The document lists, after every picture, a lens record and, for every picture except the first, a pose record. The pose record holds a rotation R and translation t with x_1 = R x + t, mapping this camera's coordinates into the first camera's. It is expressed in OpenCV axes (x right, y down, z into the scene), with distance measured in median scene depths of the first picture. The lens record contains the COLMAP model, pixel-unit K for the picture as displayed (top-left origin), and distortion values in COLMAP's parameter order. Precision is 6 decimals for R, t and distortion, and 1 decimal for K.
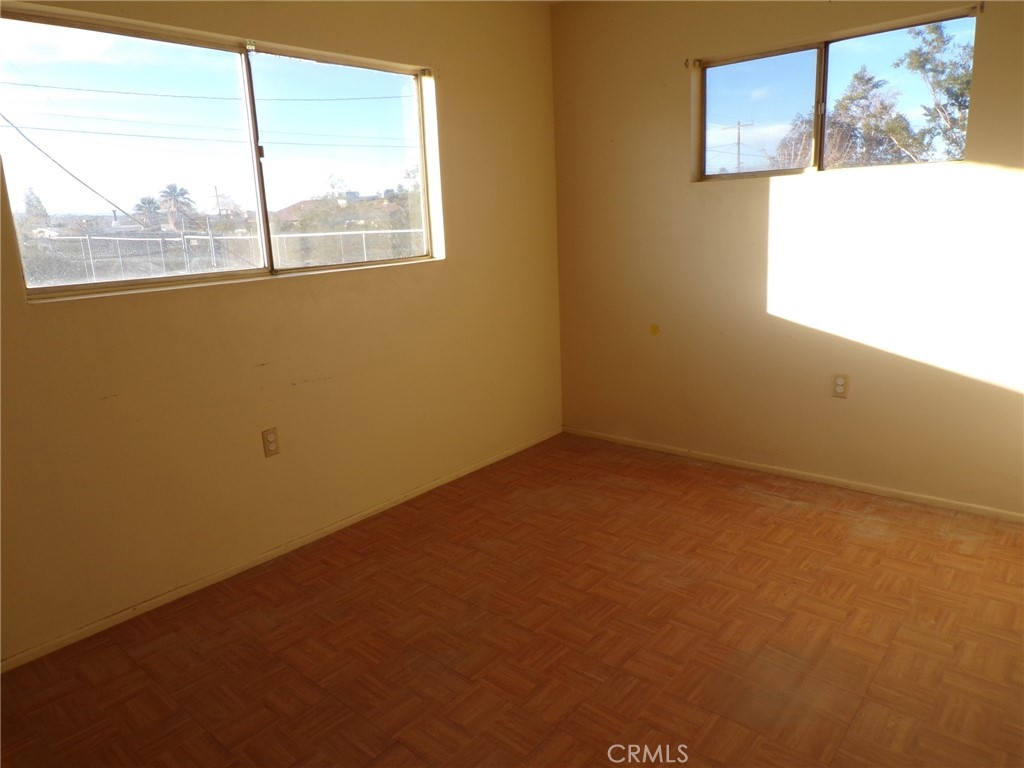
lens RADIAL K [[706.7, 0, 512.0], [0, 706.7, 384.0], [0, 0, 1]] dist [-0.023707, 0.002118]
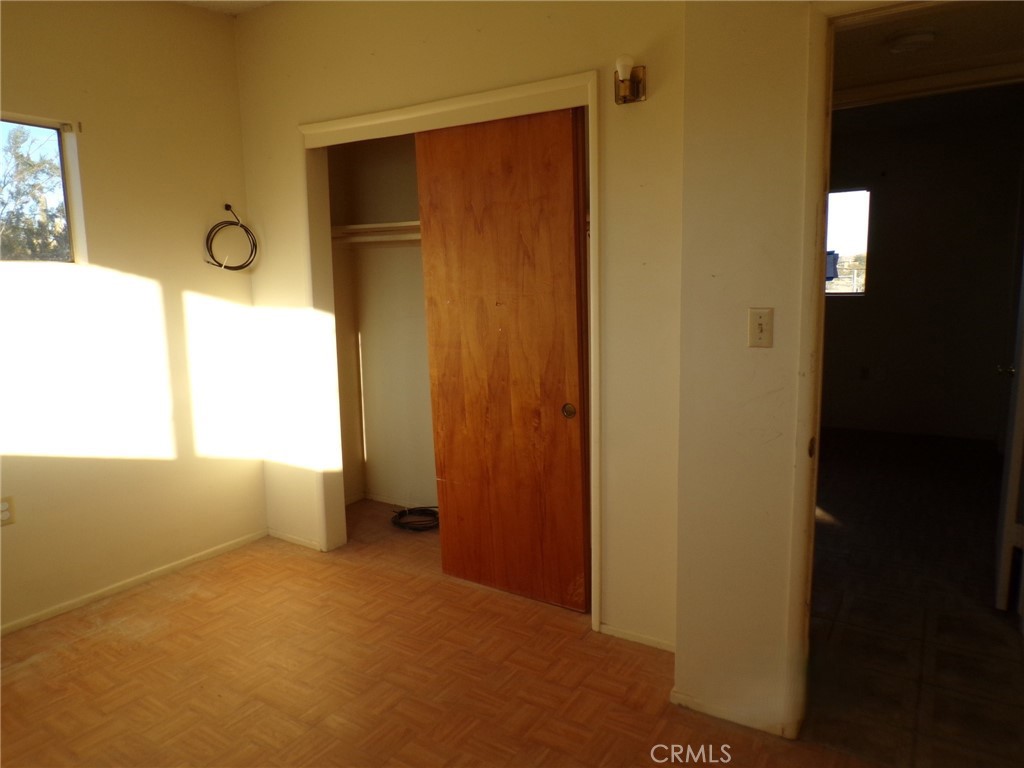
lens RADIAL K [[706.7, 0, 512.0], [0, 706.7, 384.0], [0, 0, 1]] dist [-0.023707, 0.002118]
pose [[-0.182983, -0.092864, 0.978720, -0.500247], [0.242770, 0.960430, 0.136517, -0.123278], [-0.952670, 0.262584, -0.153197, 0.561379]]
